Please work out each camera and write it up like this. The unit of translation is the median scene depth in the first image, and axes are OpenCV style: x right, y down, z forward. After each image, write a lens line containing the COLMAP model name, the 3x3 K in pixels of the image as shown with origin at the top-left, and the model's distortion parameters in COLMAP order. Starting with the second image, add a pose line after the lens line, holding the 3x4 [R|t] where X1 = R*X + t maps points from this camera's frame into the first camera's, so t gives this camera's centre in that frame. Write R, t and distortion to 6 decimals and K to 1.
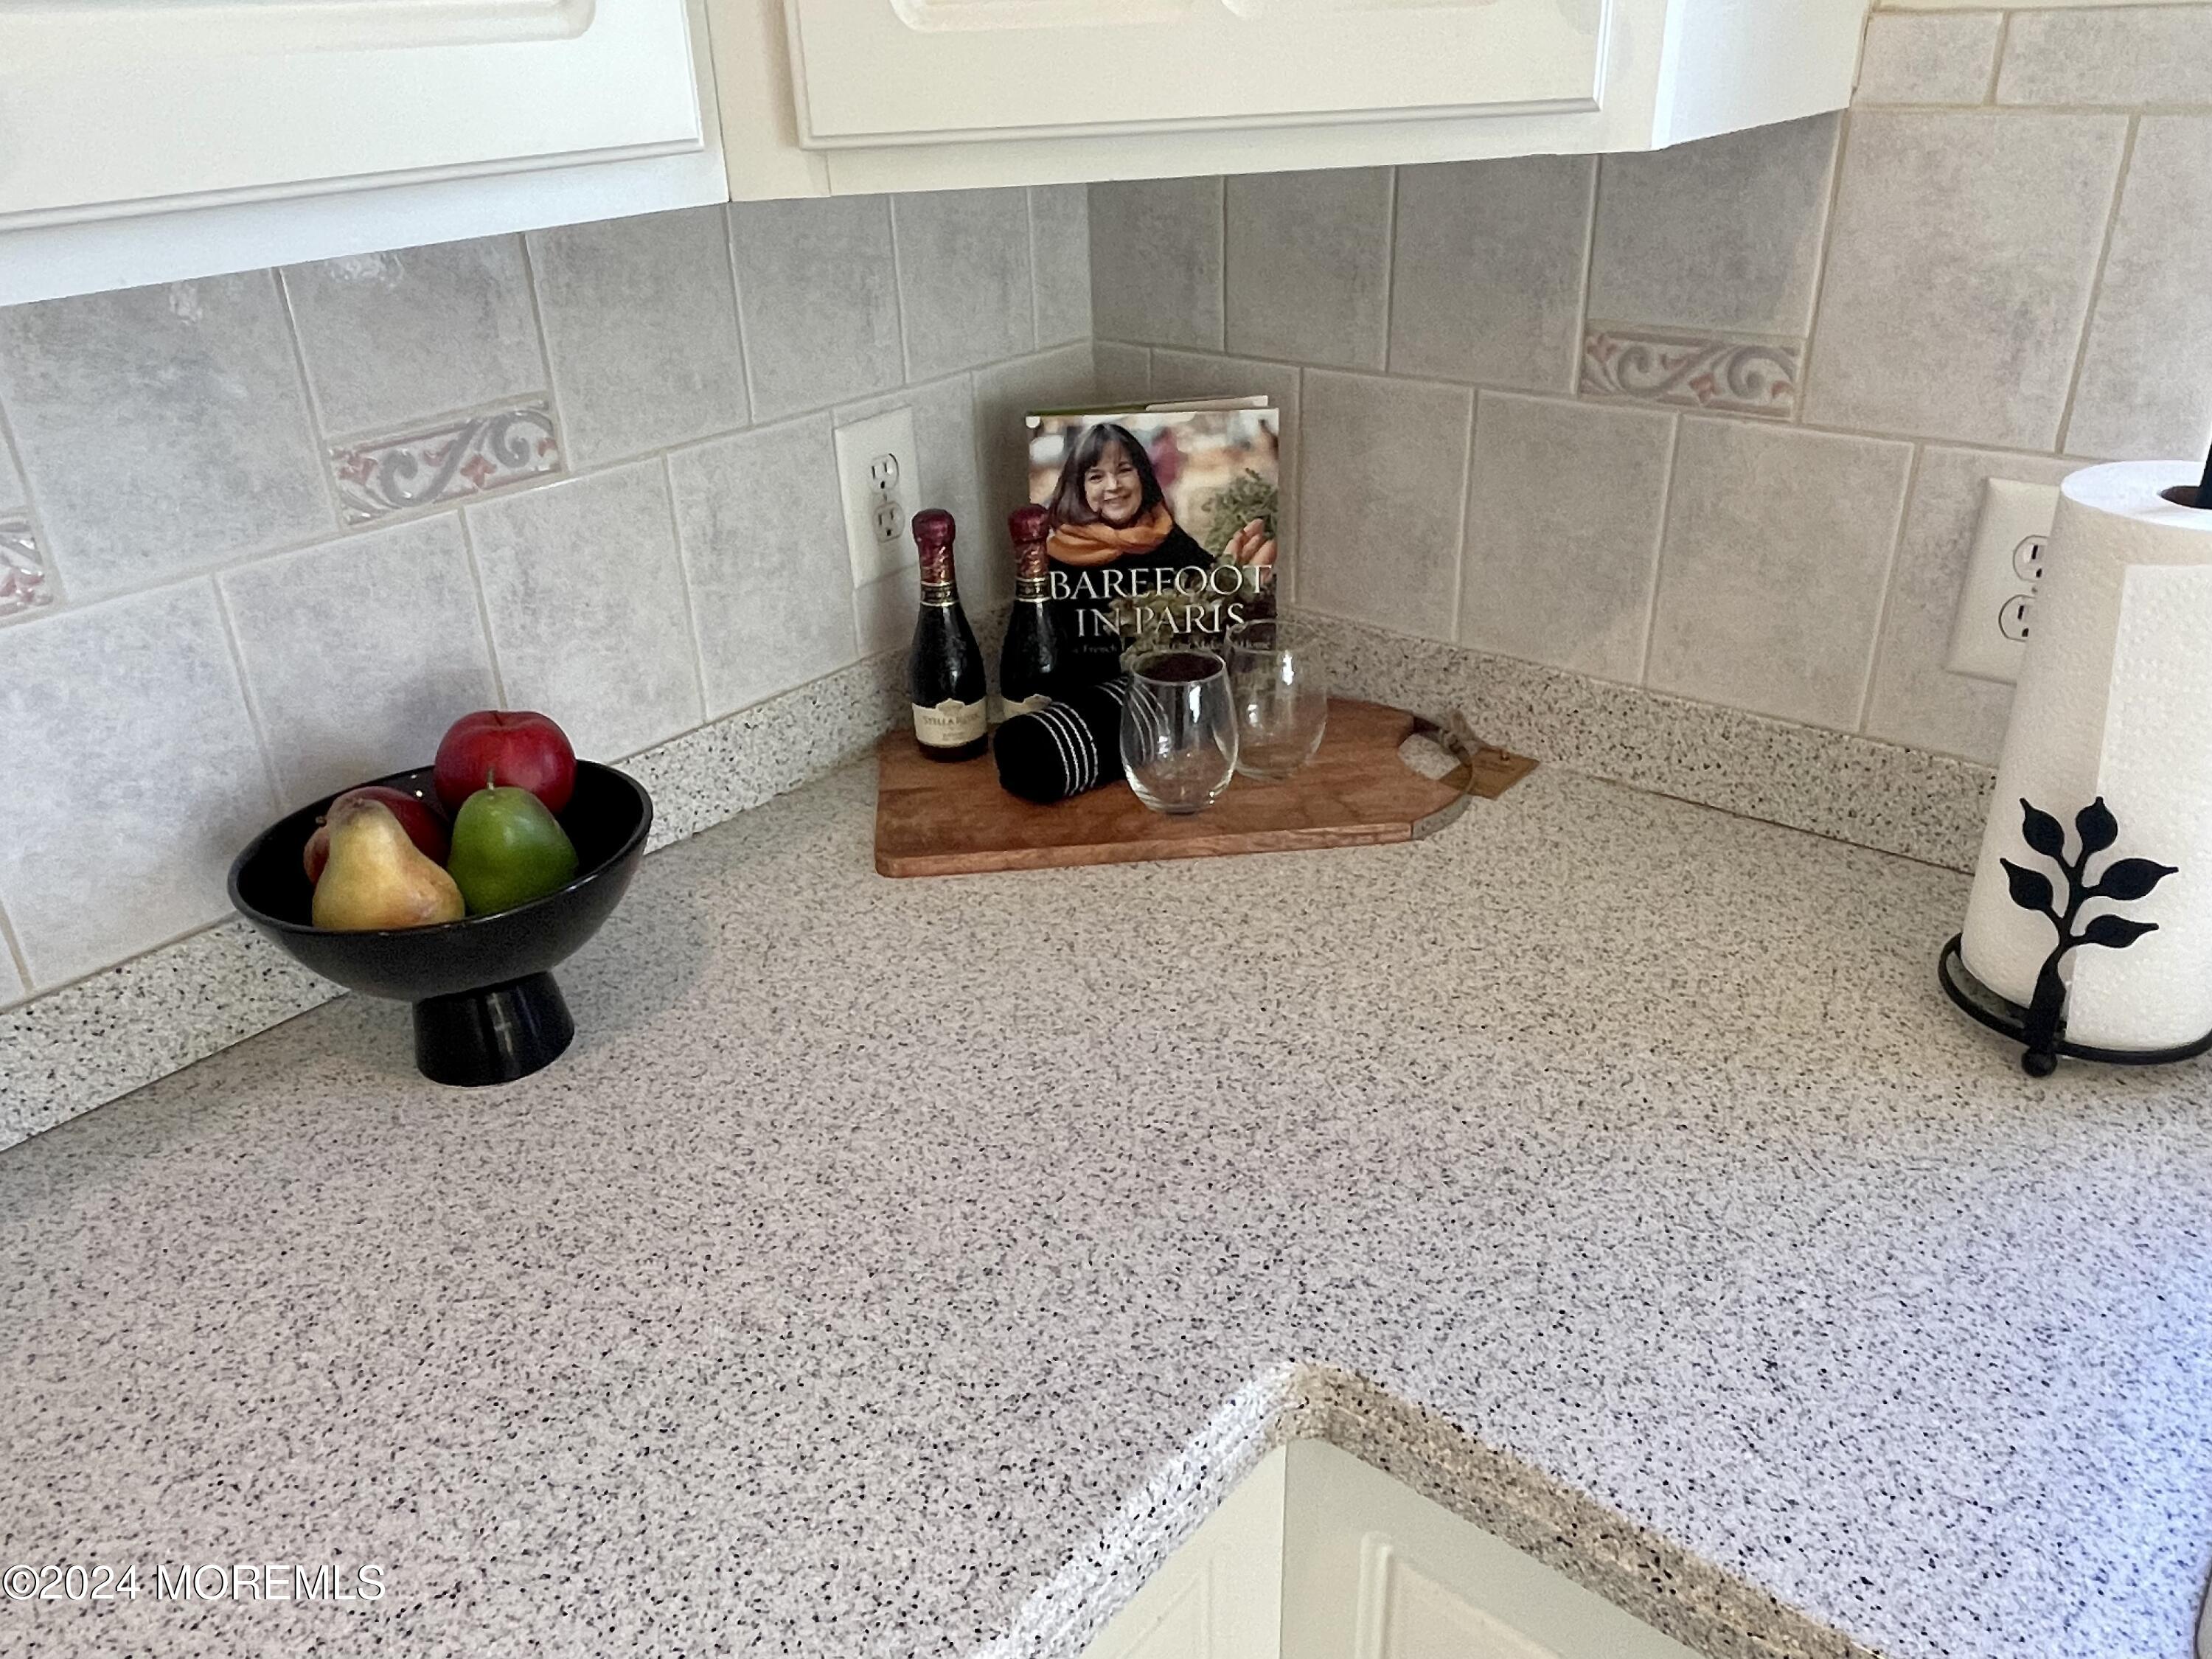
lens RADIAL K [[1624.1, 0, 1101.3], [0, 1624.1, 829.6], [0, 0, 1]] dist [0.004035, -0.007628]
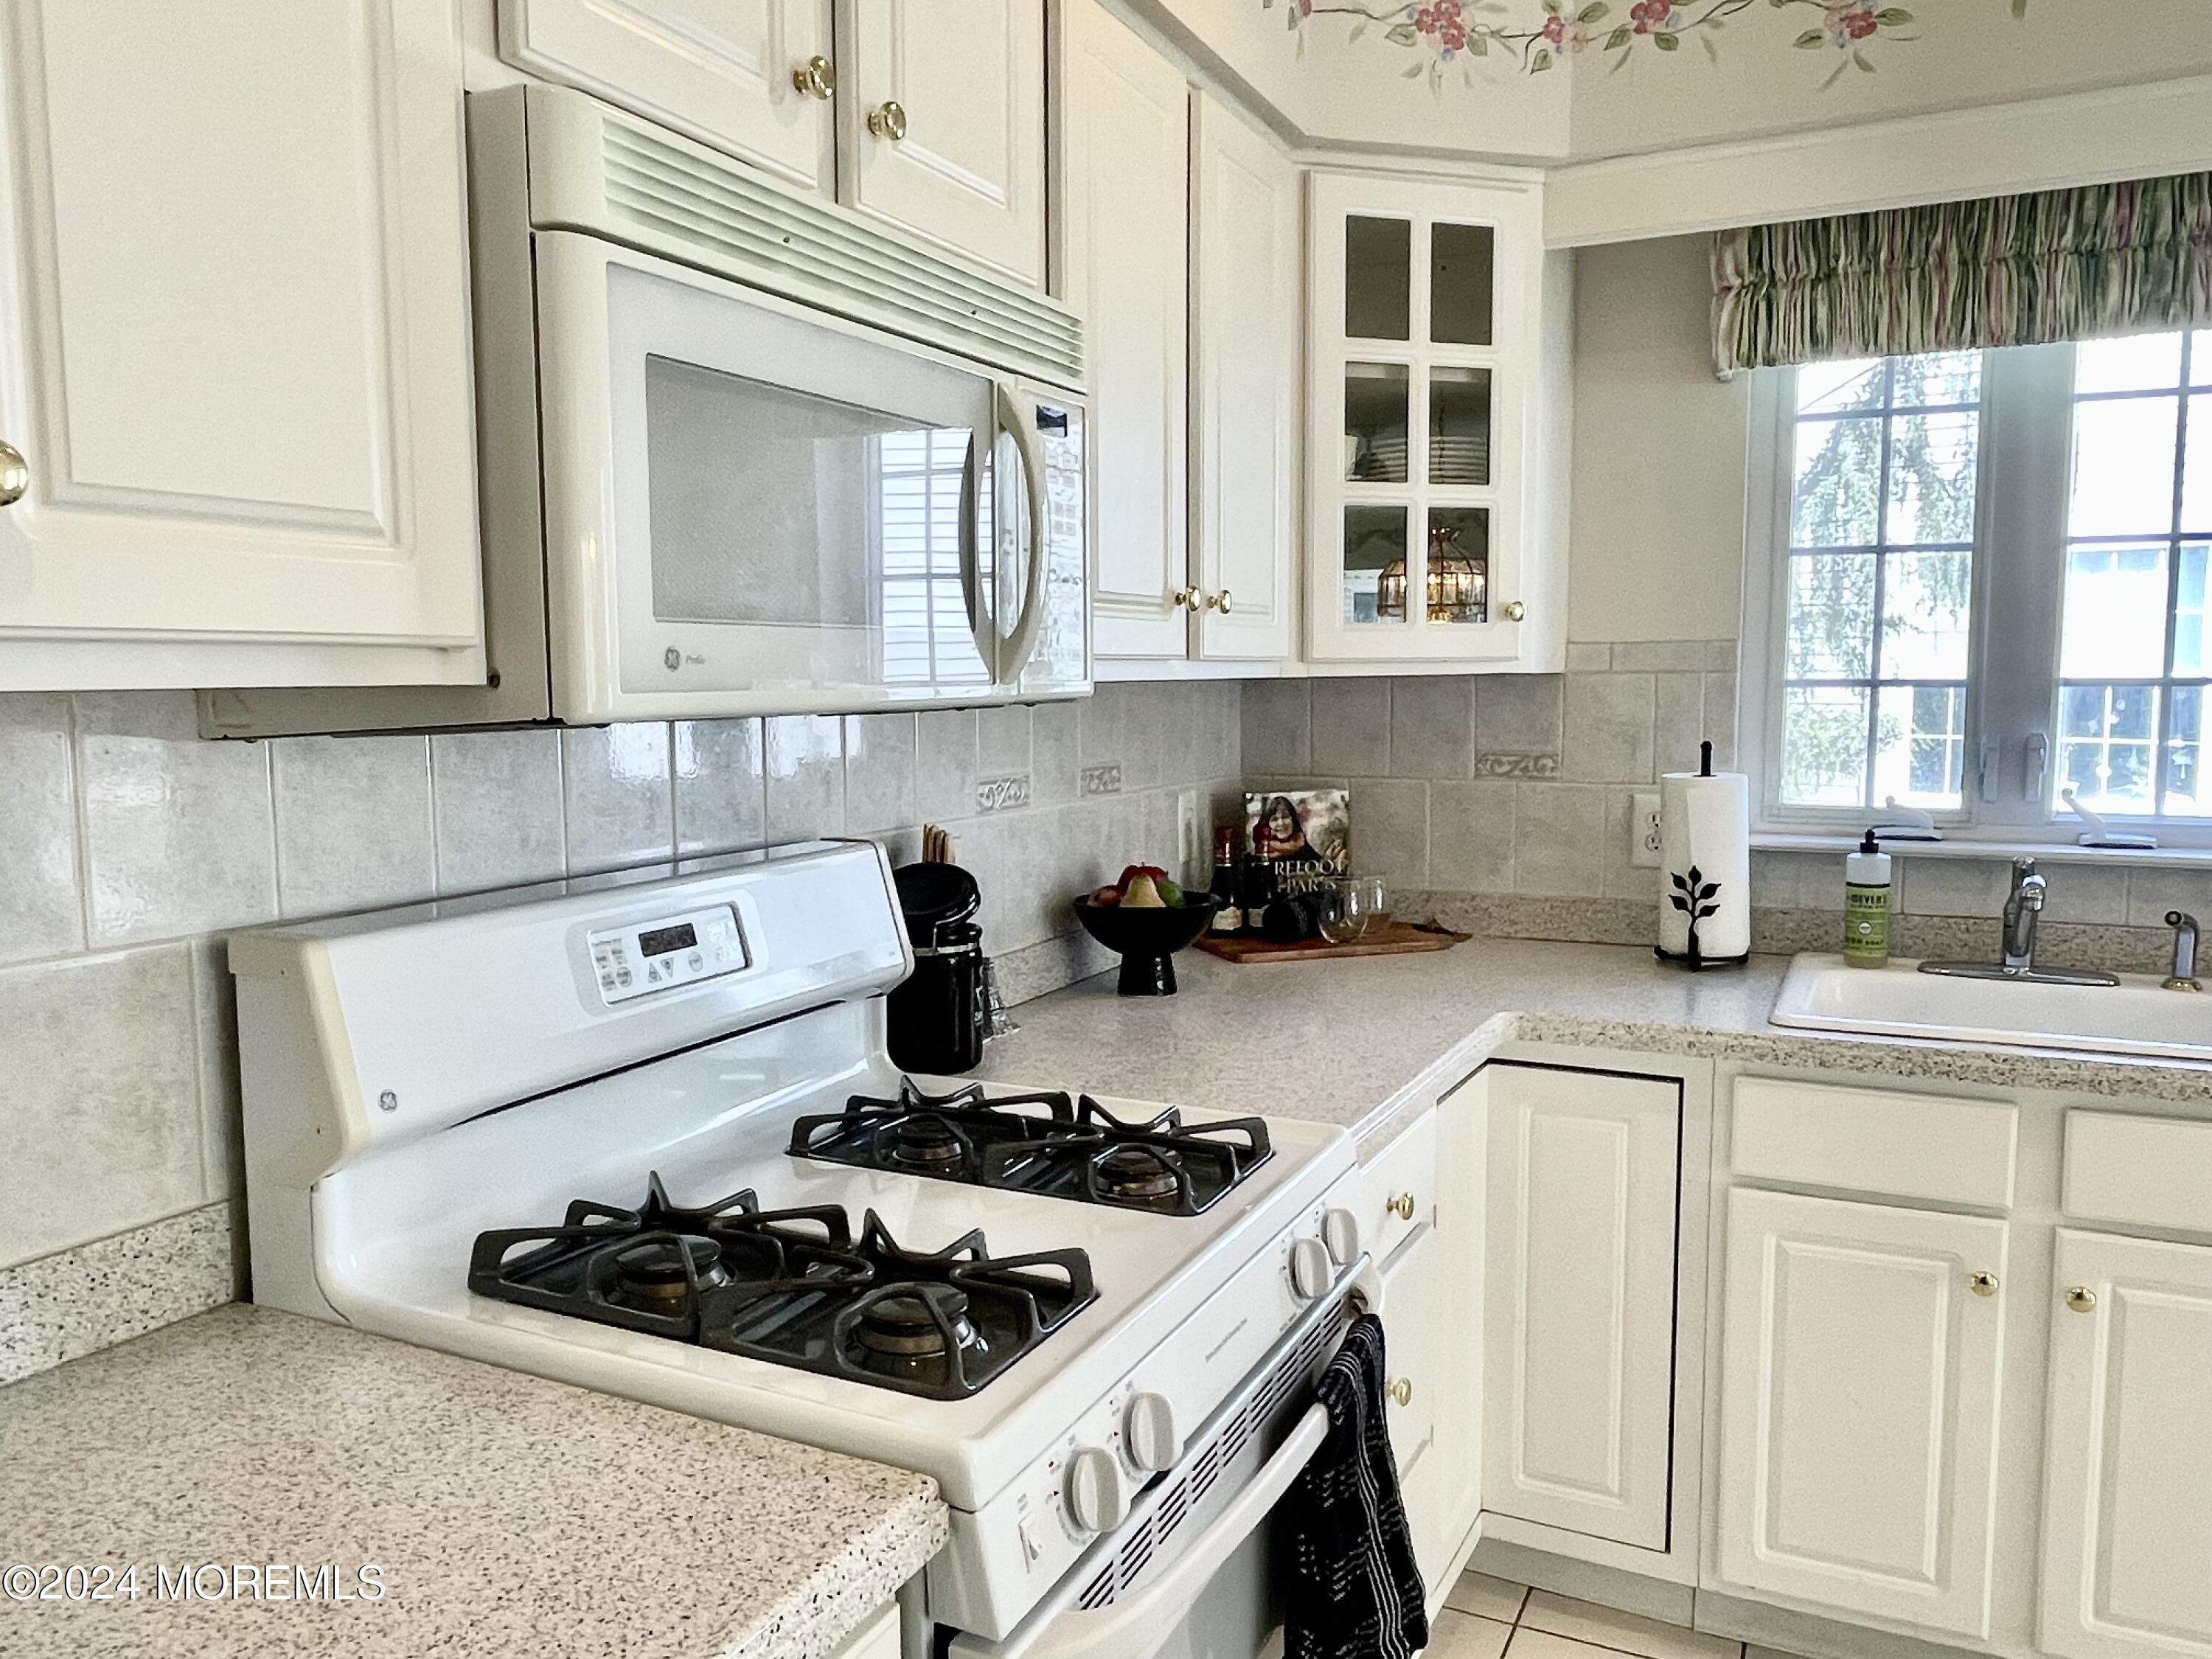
lens RADIAL K [[1624.1, 0, 1091.8], [0, 1624.1, 833.4], [0, 0, 1]] dist [0.004035, -0.007628]
pose [[0.972731, 0.004776, 0.231887, -0.806490], [0.081804, 0.928472, -0.362281, 0.627777], [-0.217031, 0.371371, 0.902763, -1.037613]]
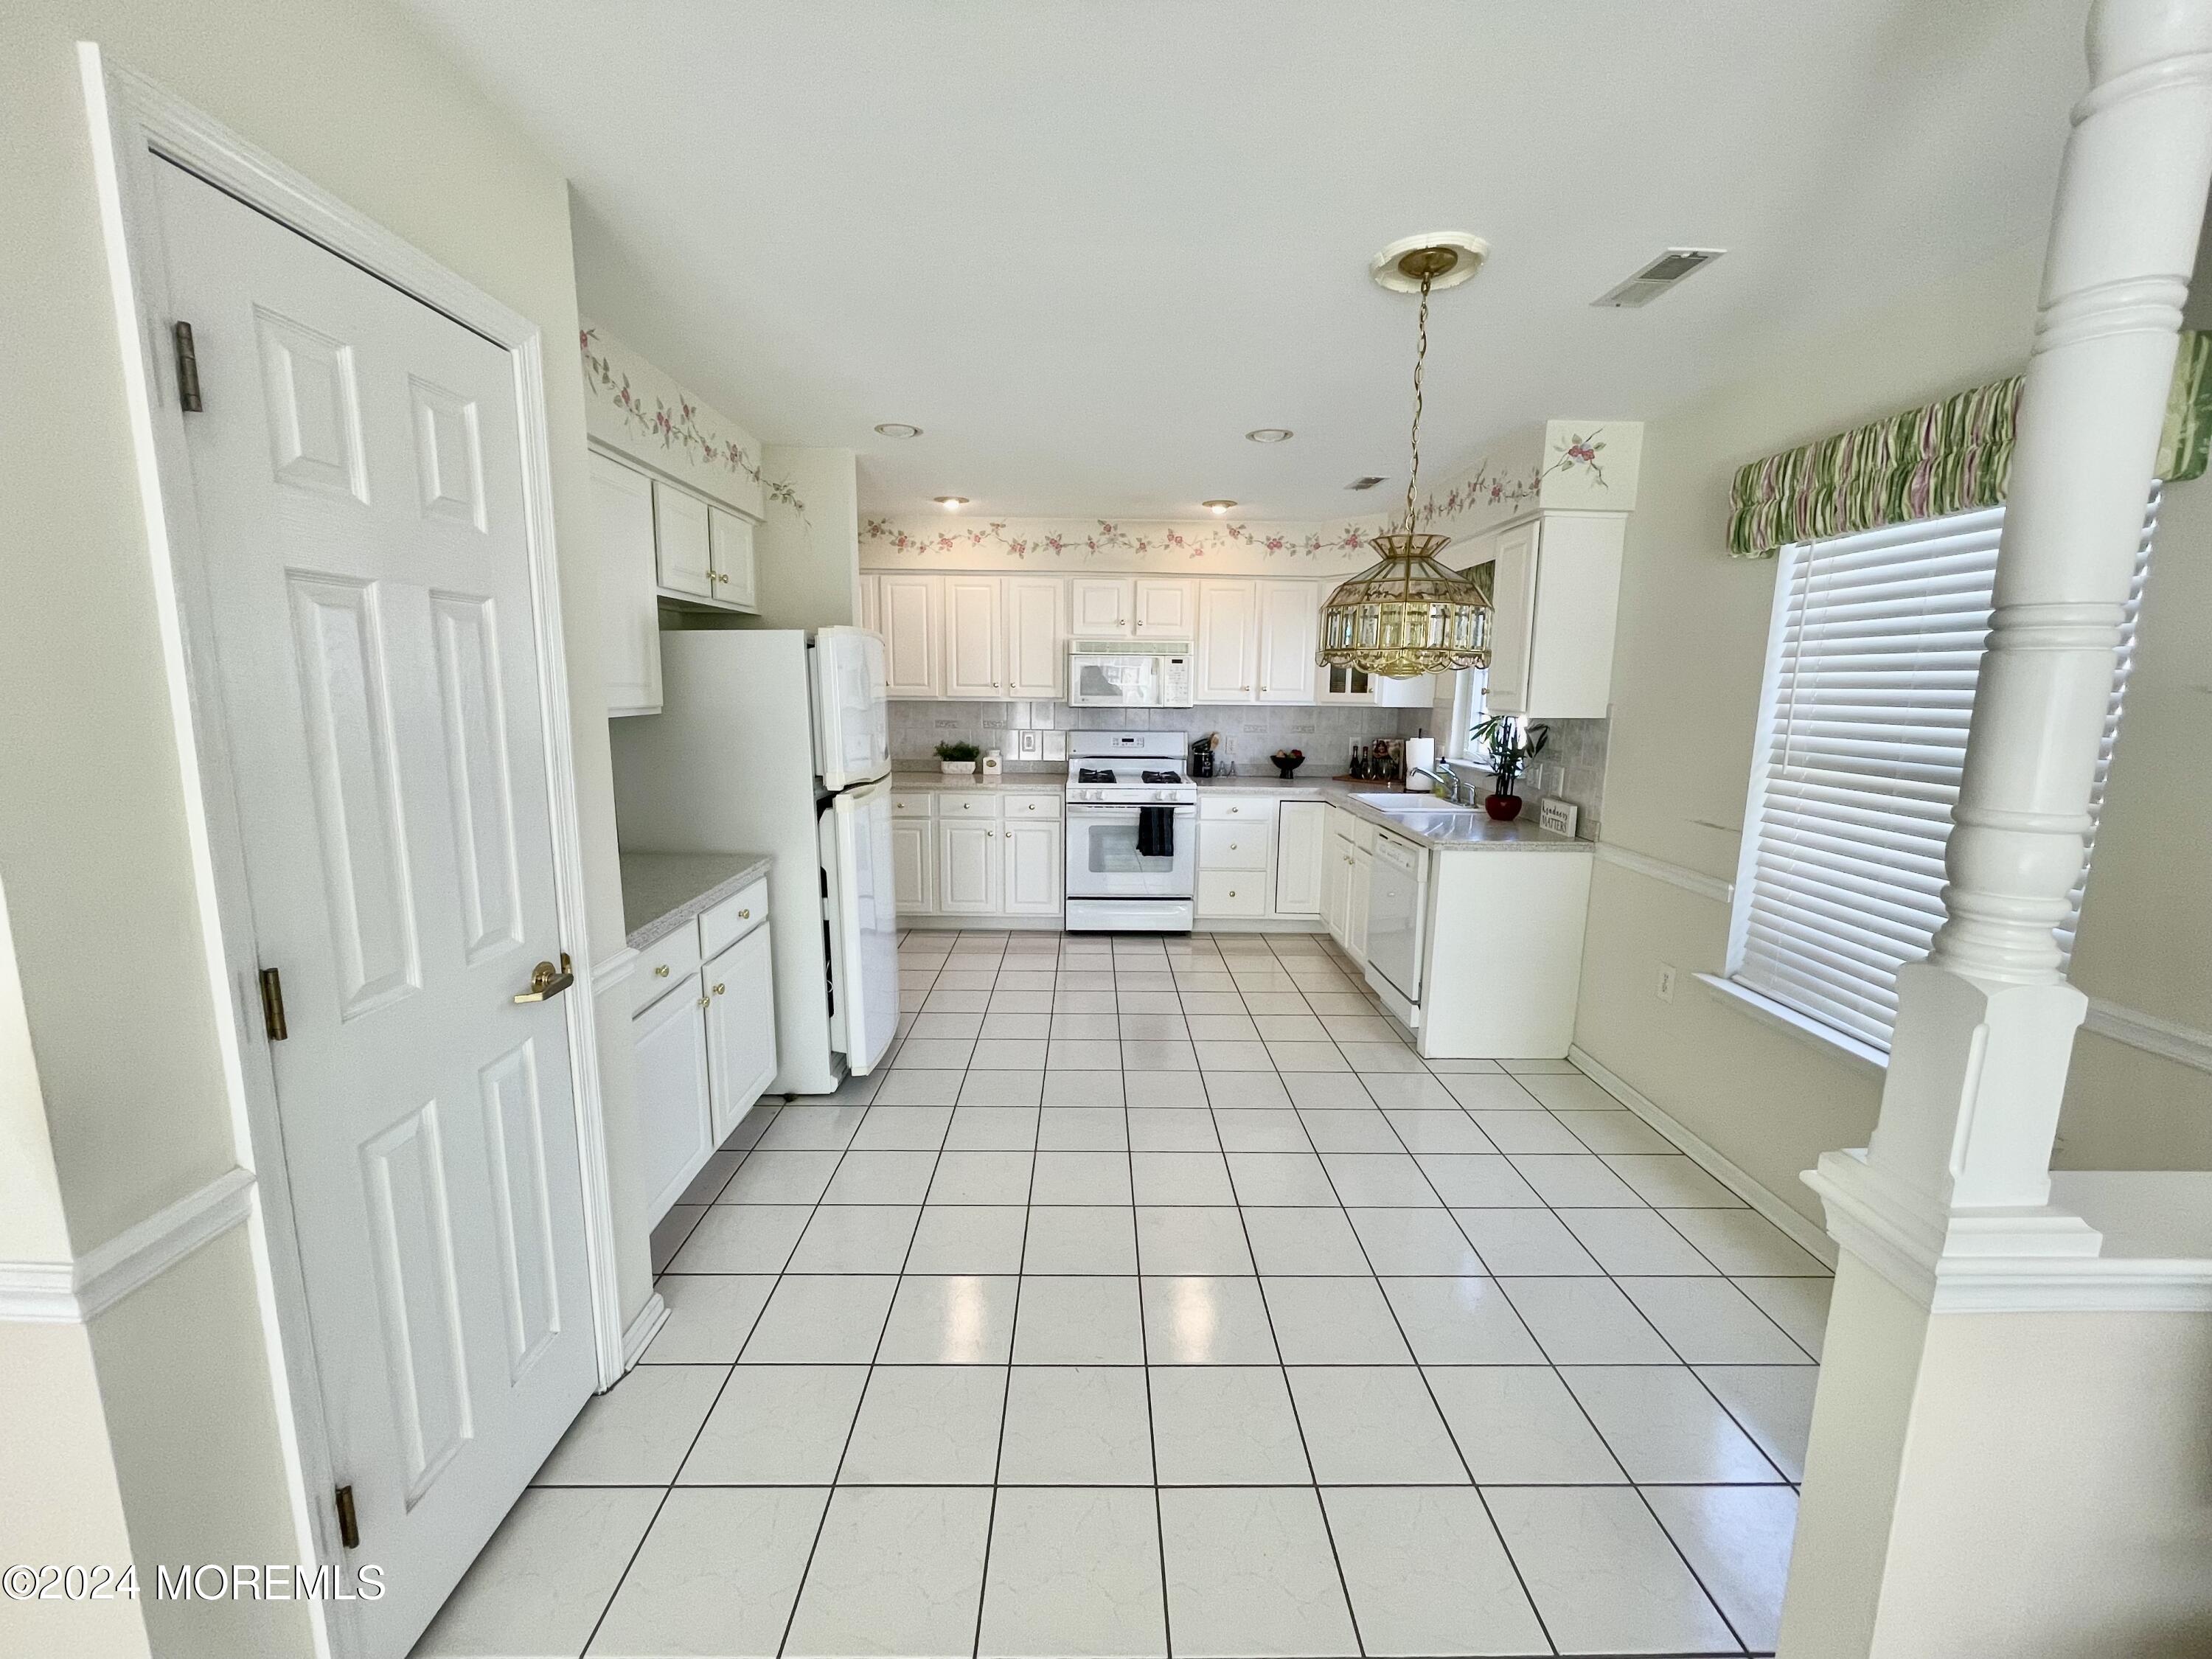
lens RADIAL K [[894.3, 0, 1097.3], [0, 894.3, 826.1], [0, 0, 1]] dist [-0.001509, -0.001471]
pose [[0.642064, 0.160532, -0.749656, 2.558329], [-0.378303, 0.916835, -0.127676, 1.277839], [0.666814, 0.365573, 0.649396, -2.752325]]
